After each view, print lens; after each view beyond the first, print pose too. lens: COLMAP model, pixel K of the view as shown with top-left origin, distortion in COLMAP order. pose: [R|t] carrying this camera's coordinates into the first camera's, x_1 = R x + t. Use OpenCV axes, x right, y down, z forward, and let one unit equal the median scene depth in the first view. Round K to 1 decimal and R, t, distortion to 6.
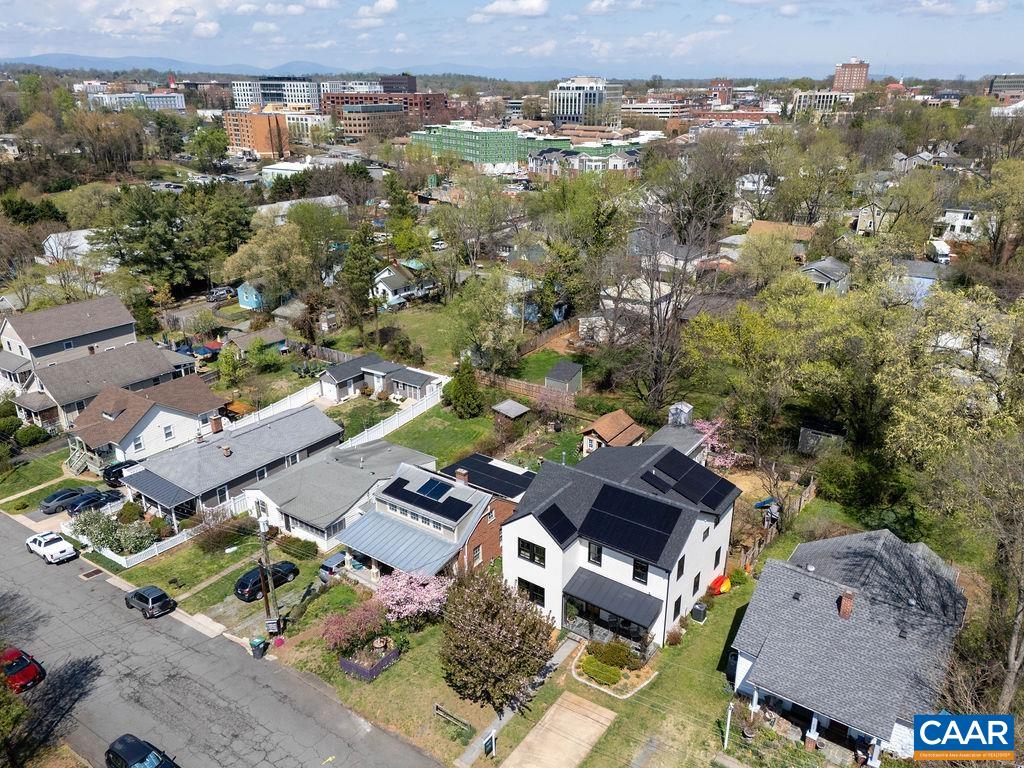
lens RADIAL K [[751.0, 0, 512.0], [0, 751.0, 384.0], [0, 0, 1]] dist [0.104037, -0.107447]
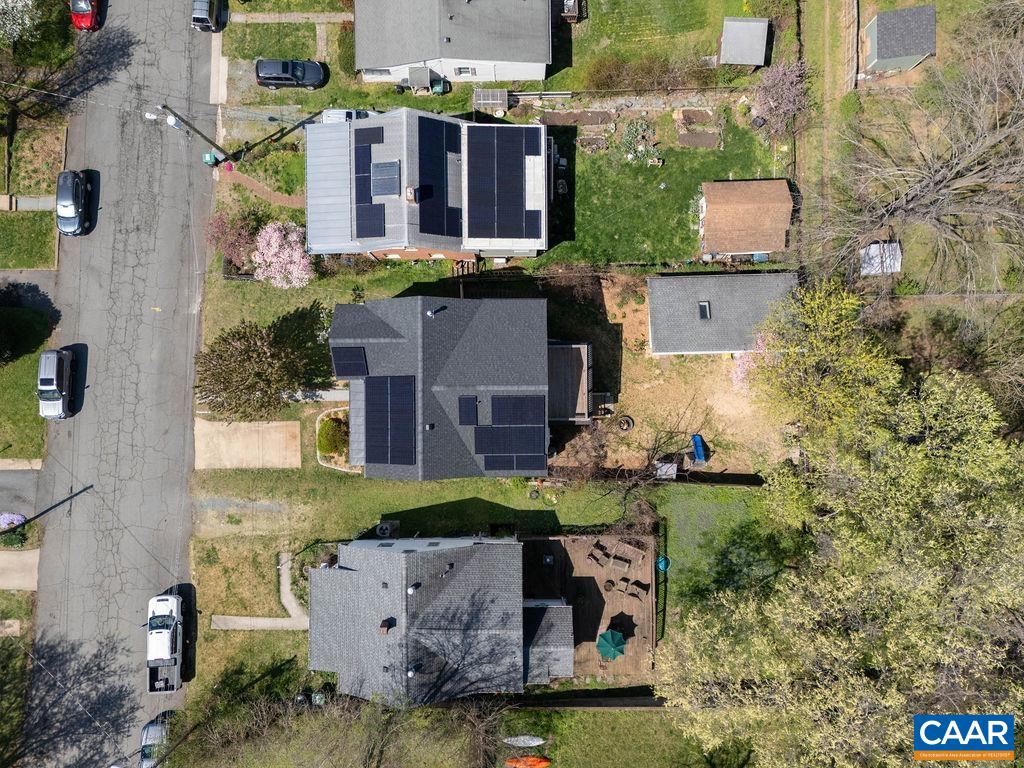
lens RADIAL K [[751.0, 0, 512.0], [0, 751.0, 384.0], [0, 0, 1]] dist [0.104037, -0.107447]
pose [[0.586142, 0.810126, -0.011562, 0.153446], [-0.288476, 0.222011, 0.931393, -0.556643], [0.757112, -0.542593, 0.363832, 0.544636]]
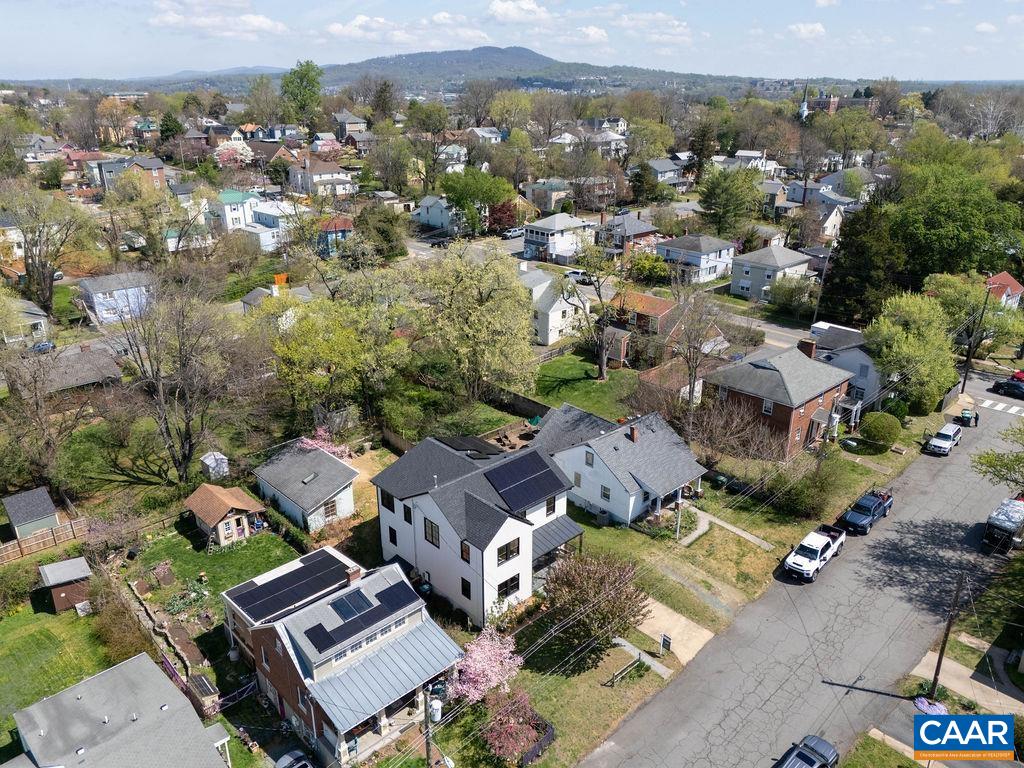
lens RADIAL K [[751.0, 0, 512.0], [0, 751.0, 384.0], [0, 0, 1]] dist [0.104037, -0.107447]
pose [[0.203658, -0.364899, 0.908500, -0.623979], [0.364782, 0.889413, 0.275459, -0.208892], [-0.908547, 0.275305, 0.314245, 0.410087]]
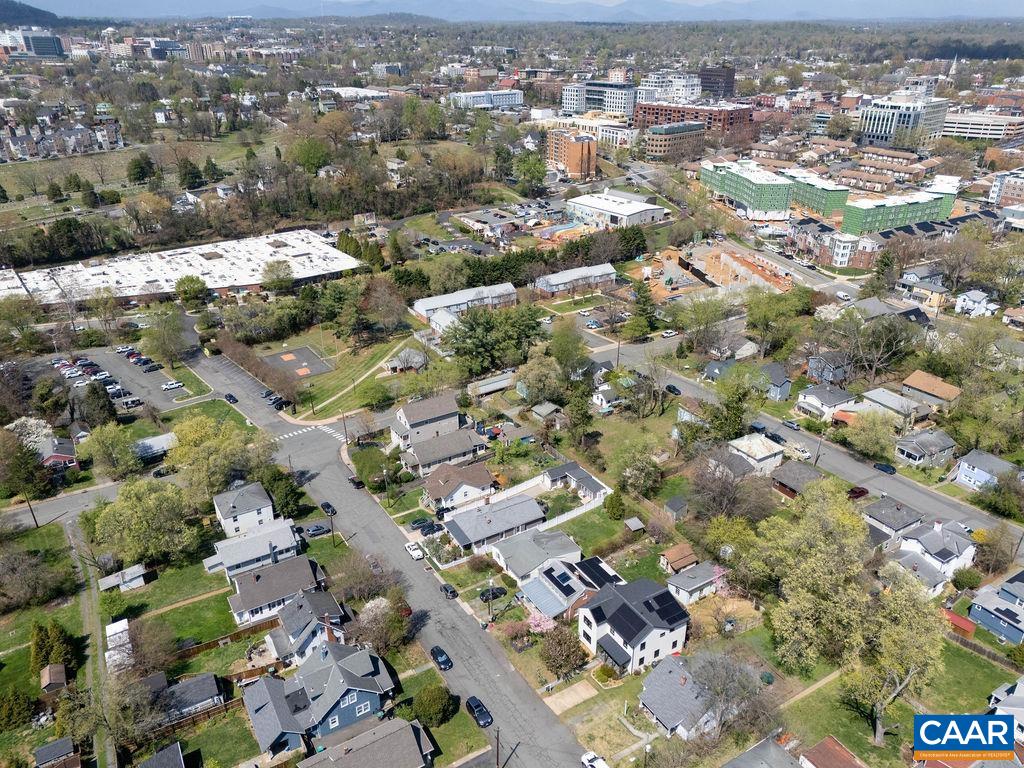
lens RADIAL K [[751.0, 0, 512.0], [0, 751.0, 384.0], [0, 0, 1]] dist [0.104037, -0.107447]
pose [[0.920356, 0.170331, -0.352040, 0.380298], [-0.145447, 0.984680, 0.096178, -0.527160], [0.363029, -0.037315, 0.931030, -0.969190]]
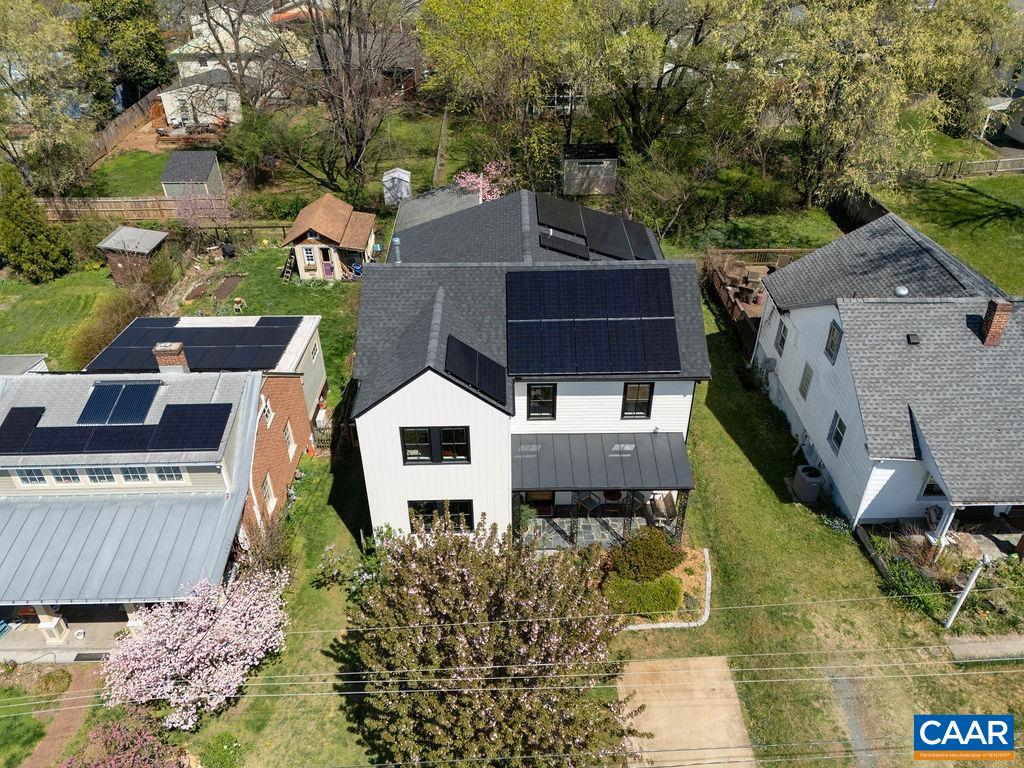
lens RADIAL K [[751.0, 0, 512.0], [0, 751.0, 384.0], [0, 0, 1]] dist [0.104037, -0.107447]
pose [[0.807596, -0.341052, 0.481115, -0.107147], [0.226485, 0.932619, 0.280938, 0.044333], [-0.544512, -0.117919, 0.830423, 0.409232]]
